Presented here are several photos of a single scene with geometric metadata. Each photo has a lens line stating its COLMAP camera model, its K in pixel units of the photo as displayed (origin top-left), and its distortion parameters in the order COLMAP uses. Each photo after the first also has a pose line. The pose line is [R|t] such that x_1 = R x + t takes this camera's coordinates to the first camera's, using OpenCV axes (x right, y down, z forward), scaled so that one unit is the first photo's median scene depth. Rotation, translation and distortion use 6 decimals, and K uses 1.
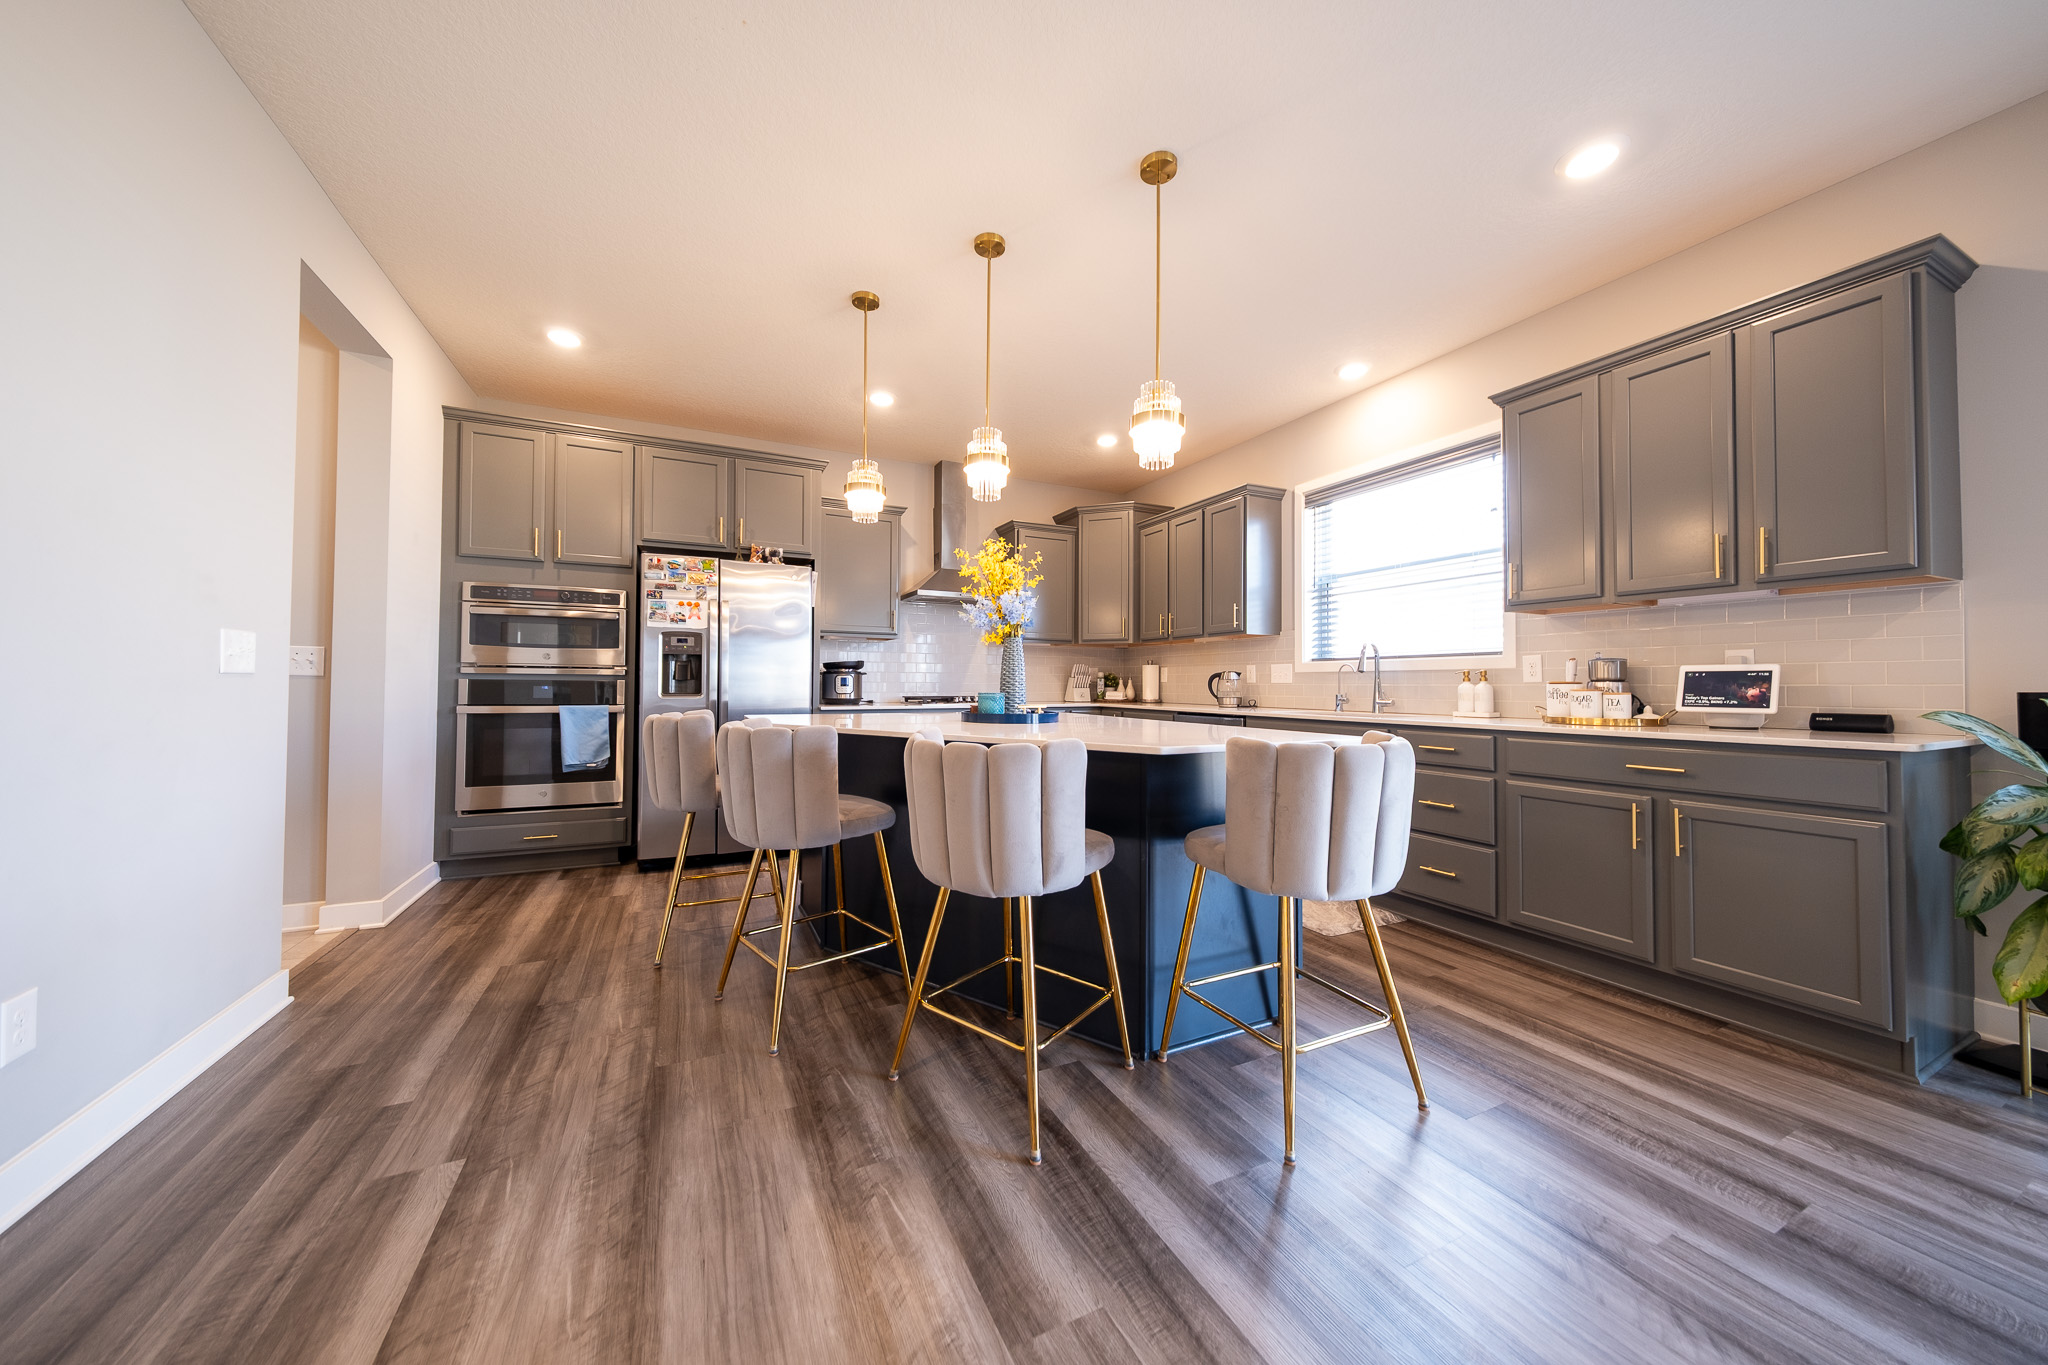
lens RADIAL K [[689.5, 0, 1014.1], [0, 689.5, 675.9], [0, 0, 1]] dist [0.001640, -0.000966]
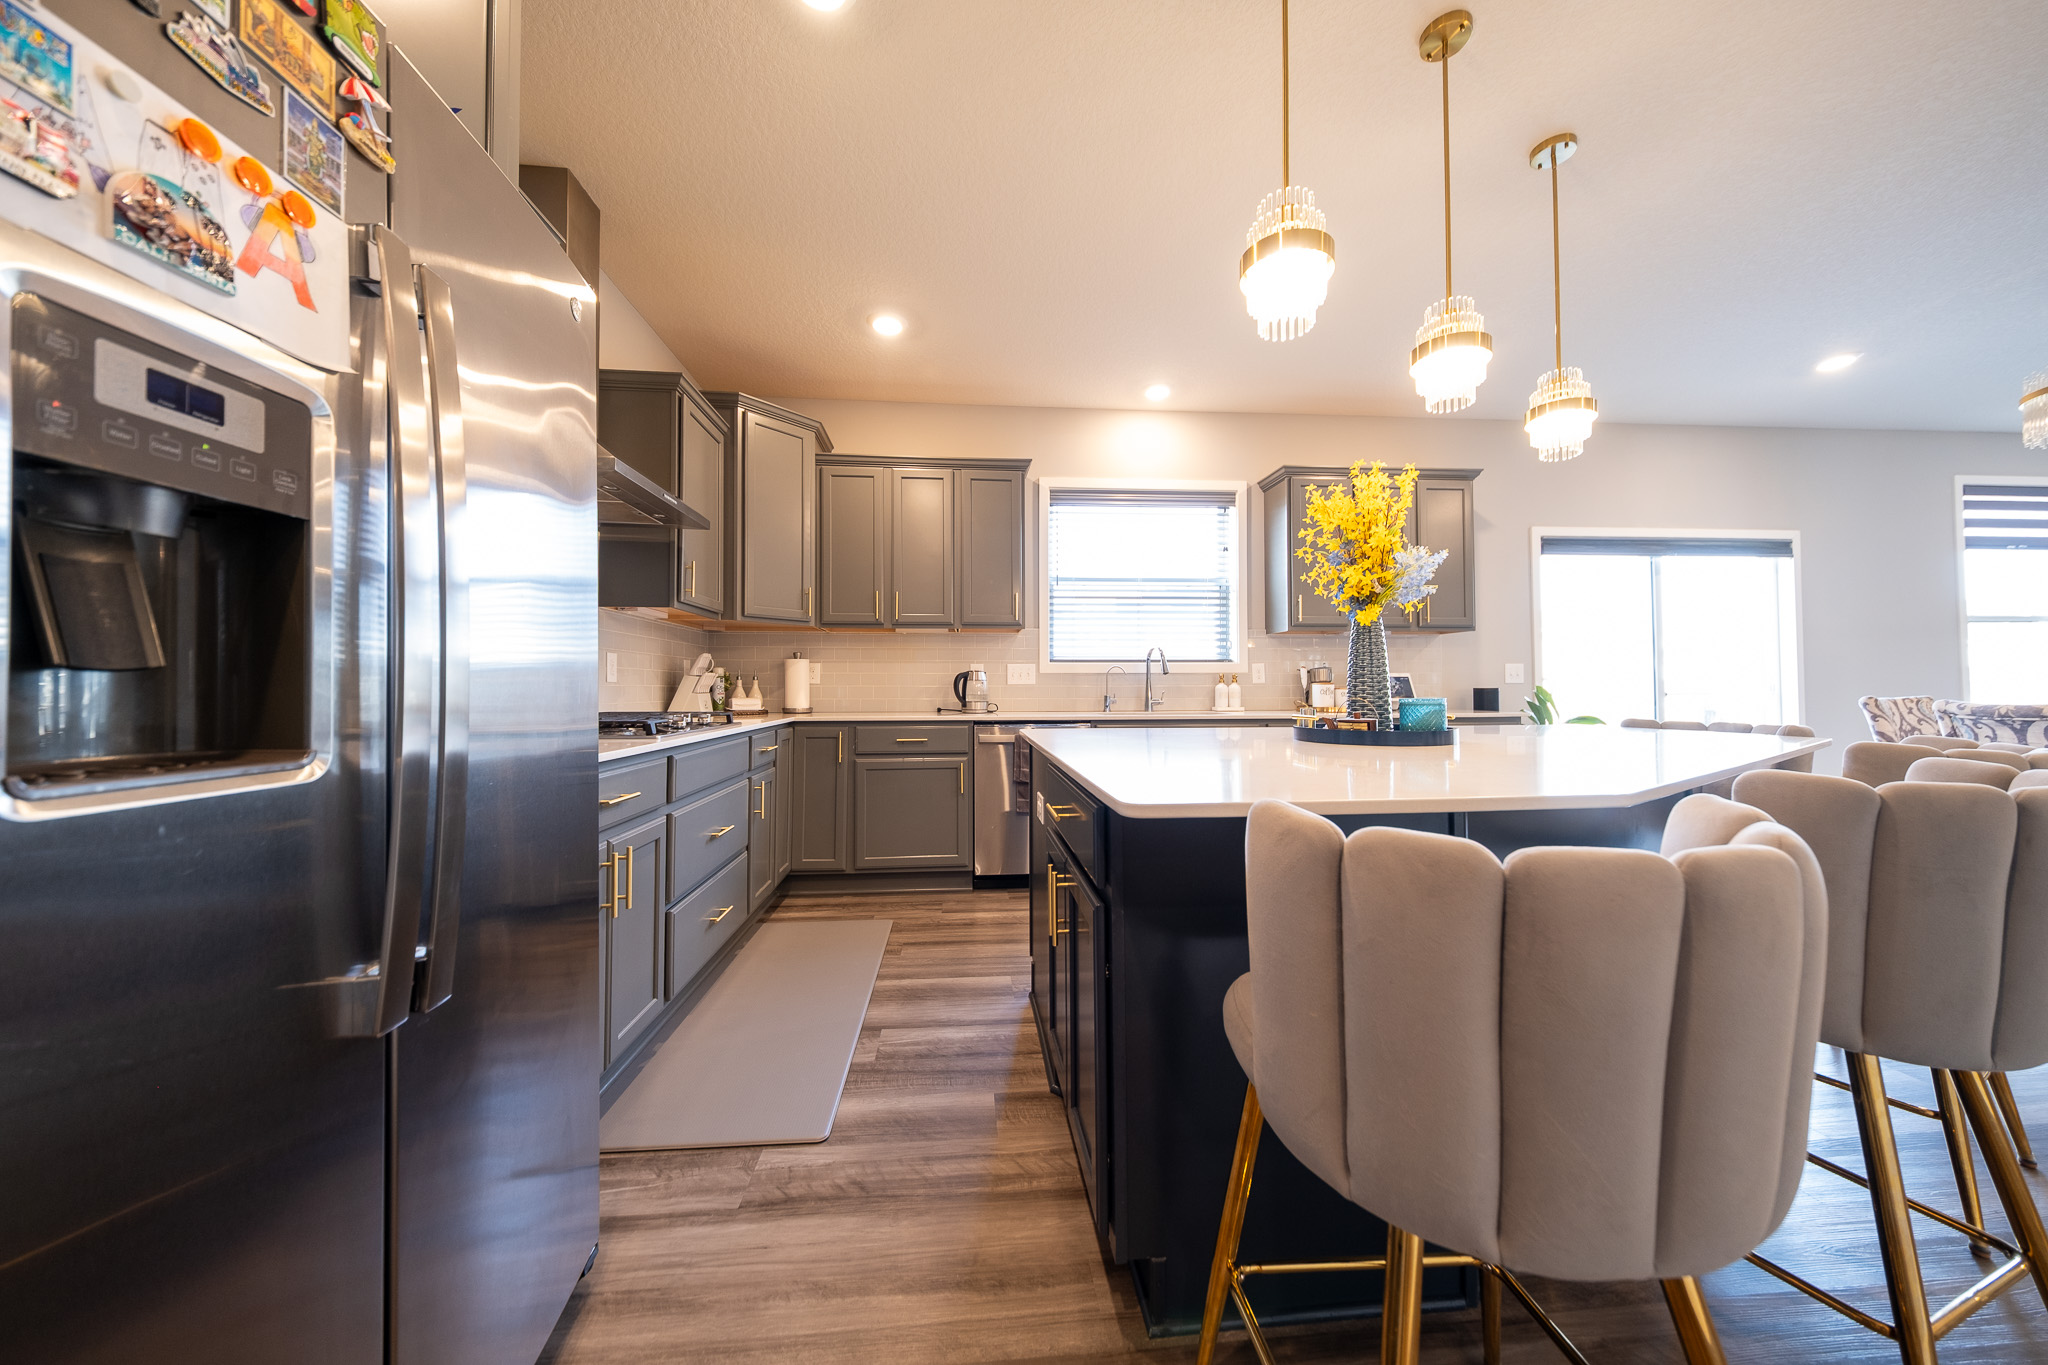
lens RADIAL K [[689.5, 0, 1021.8], [0, 689.5, 674.9], [0, 0, 1]] dist [0.001640, -0.000966]
pose [[0.350823, 0.011064, 0.936376, -0.556831], [-0.006801, 0.999934, -0.009267, 0.006984], [-0.936417, -0.003117, 0.350875, 0.790853]]
